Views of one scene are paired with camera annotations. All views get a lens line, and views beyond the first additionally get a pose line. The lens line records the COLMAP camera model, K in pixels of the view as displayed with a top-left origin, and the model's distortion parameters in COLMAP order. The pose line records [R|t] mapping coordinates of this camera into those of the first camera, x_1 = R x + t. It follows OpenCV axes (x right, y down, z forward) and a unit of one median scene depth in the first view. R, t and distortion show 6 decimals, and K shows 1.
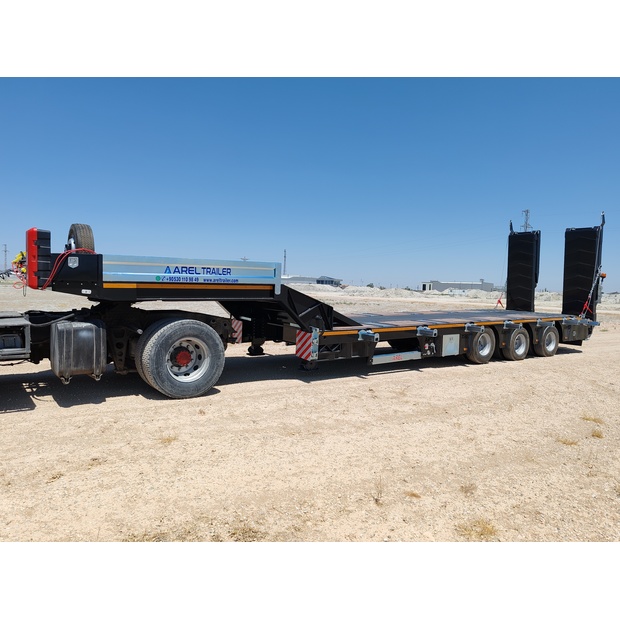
lens RADIAL K [[519.9, 0, 321.9], [0, 519.9, 309.4], [0, 0, 1]] dist [0.005330, 0.003282]
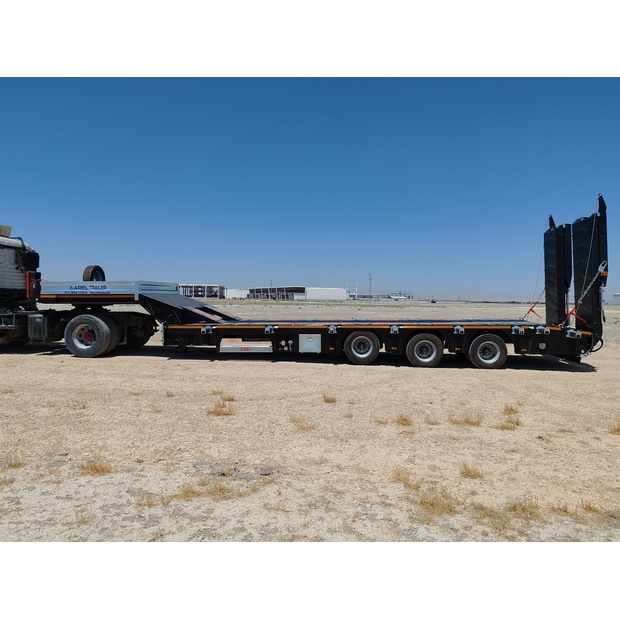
lens RADIAL K [[519.9, 0, 321.9], [0, 519.9, 309.4], [0, 0, 1]] dist [0.005330, 0.003282]
pose [[0.702659, 0.007284, -0.711489, 1.636630], [-0.017509, 0.999822, -0.007056, 0.000222], [0.711311, 0.017416, 0.702662, 0.309045]]
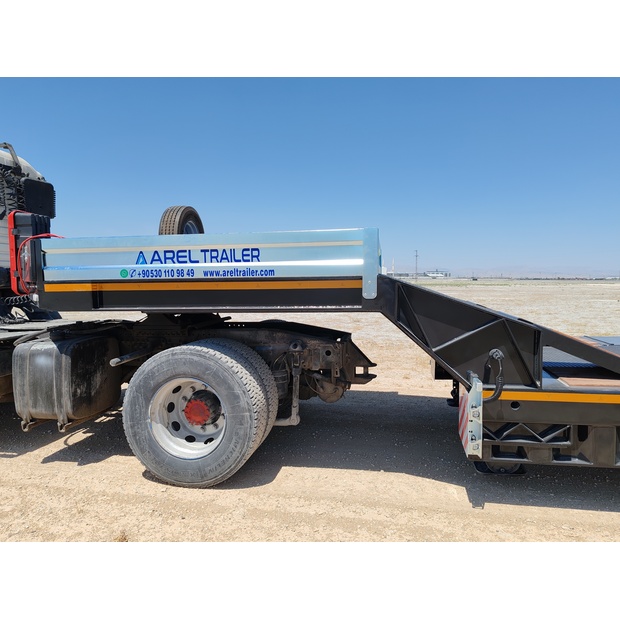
lens RADIAL K [[519.9, 0, 321.9], [0, 519.9, 309.4], [0, 0, 1]] dist [0.005330, 0.003282]
pose [[0.653884, 0.028265, -0.756067, 0.254517], [-0.004669, 0.999434, 0.033324, -0.038262], [0.756580, -0.018260, 0.653646, 0.751764]]
